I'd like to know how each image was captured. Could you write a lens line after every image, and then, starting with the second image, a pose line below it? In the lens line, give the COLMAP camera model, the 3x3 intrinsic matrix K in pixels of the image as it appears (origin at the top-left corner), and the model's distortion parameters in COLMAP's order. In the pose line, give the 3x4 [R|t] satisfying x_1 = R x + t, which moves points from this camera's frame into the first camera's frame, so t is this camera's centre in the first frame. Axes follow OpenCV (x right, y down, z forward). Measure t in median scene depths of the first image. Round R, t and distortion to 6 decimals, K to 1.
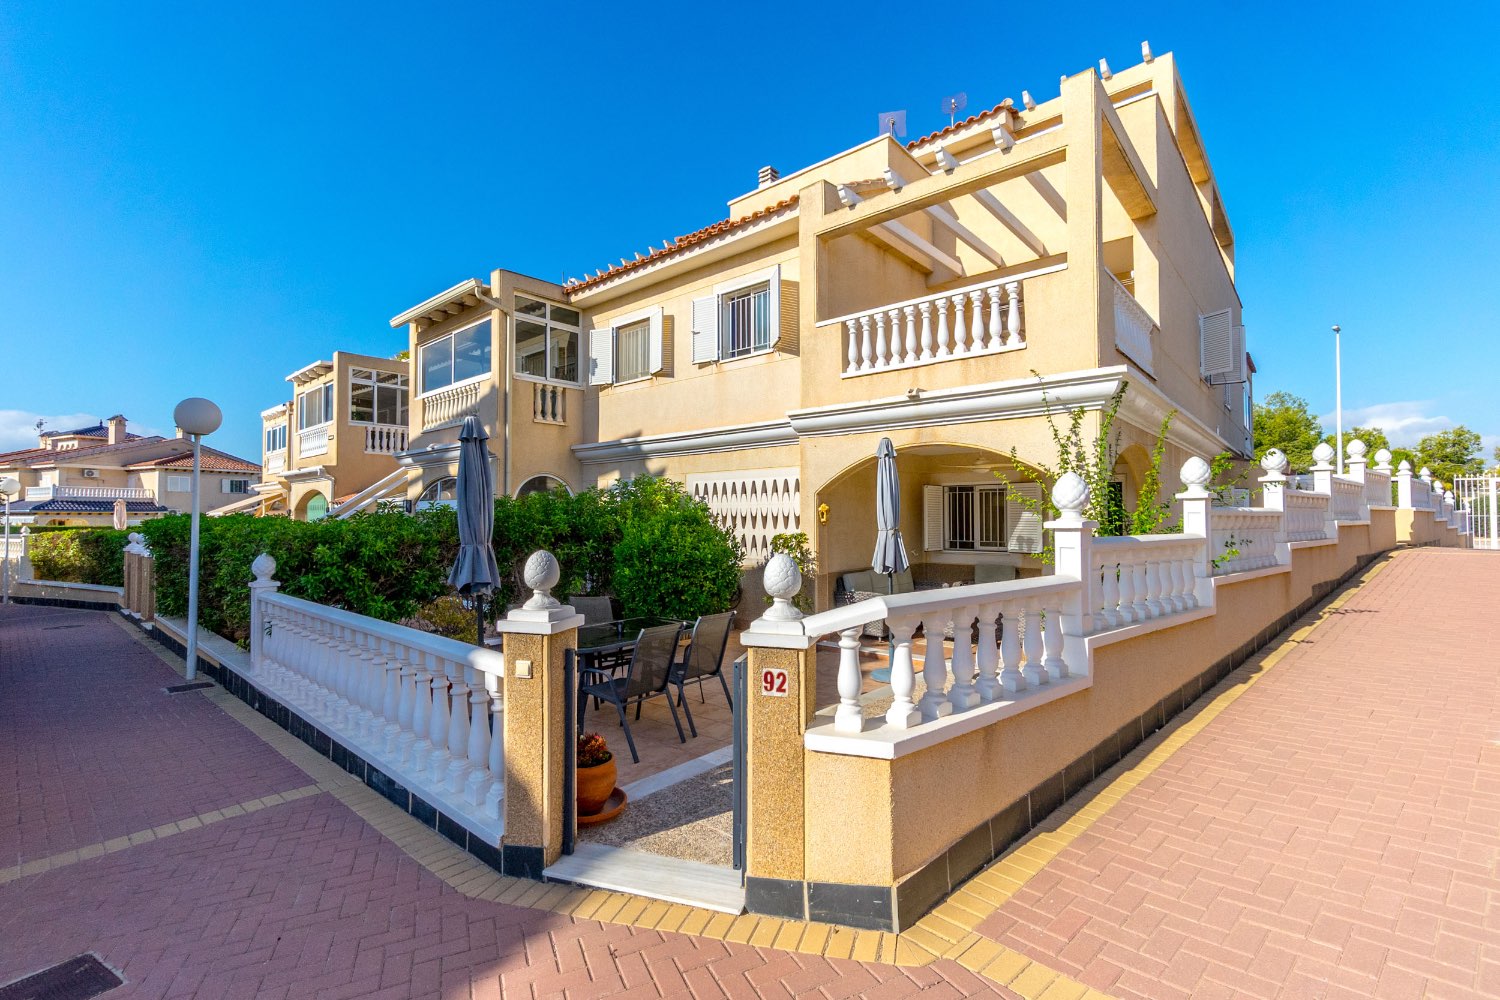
lens RADIAL K [[644.7, 0, 755.6], [0, 644.7, 500.6], [0, 0, 1]] dist [-0.008067, 0.002052]
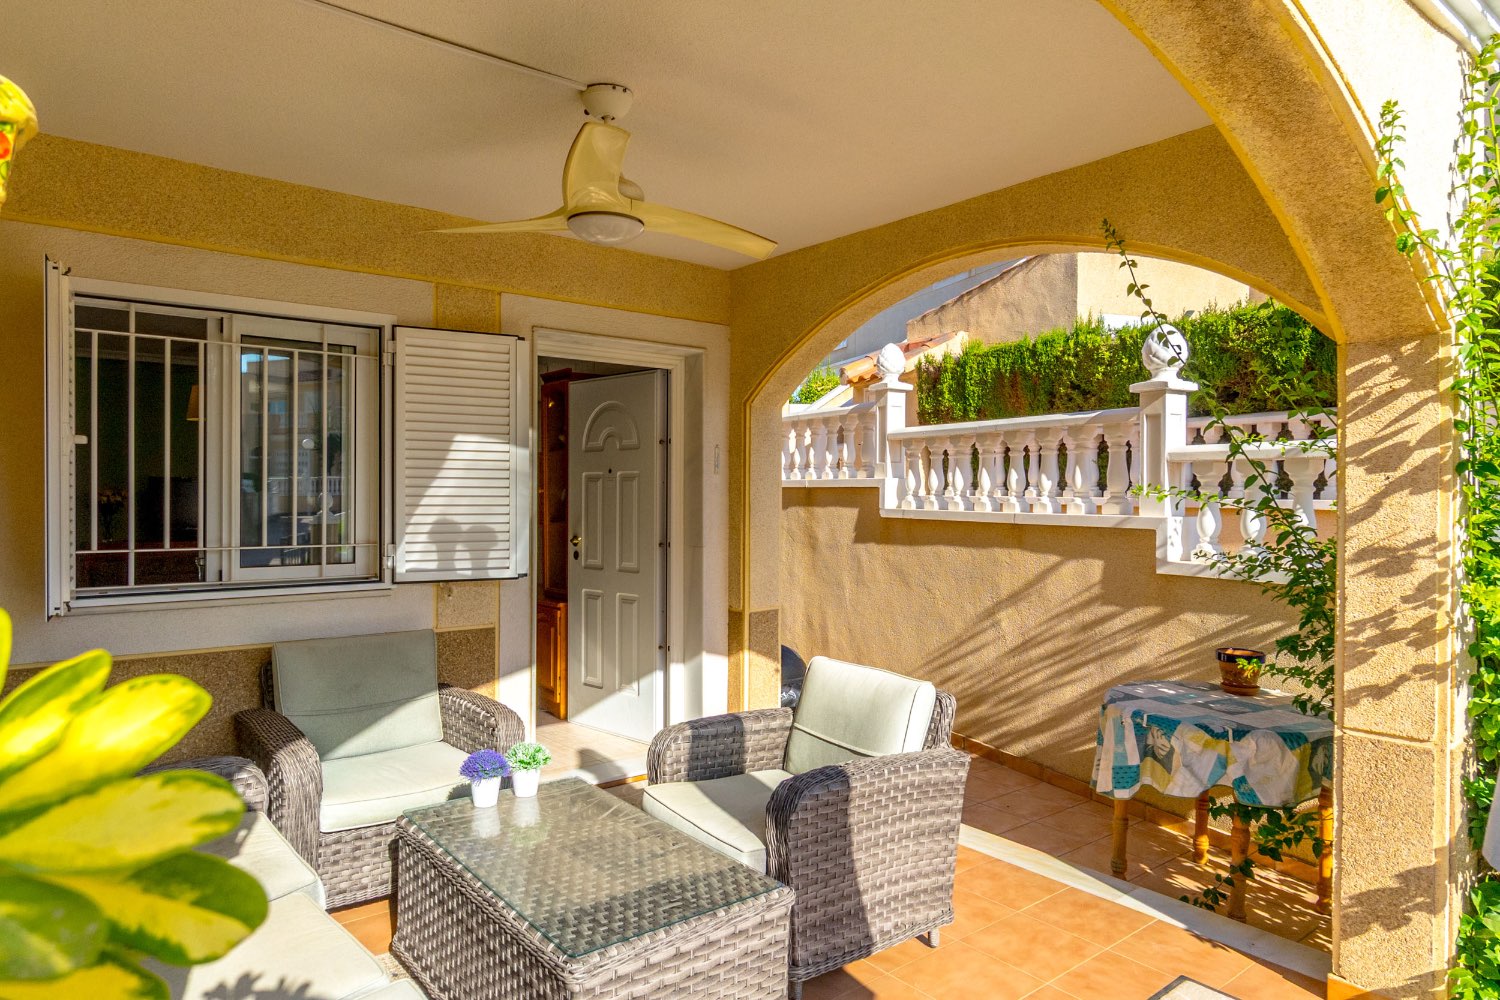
lens RADIAL K [[931.5, 0, 751.9], [0, 931.5, 499.4], [0, 0, 1]] dist [-0.005994, -0.000695]
pose [[0.181031, -0.004983, 0.983465, 0.037211], [-0.034207, 0.999350, 0.011360, 0.035251], [-0.982882, -0.035698, 0.180743, 0.762411]]
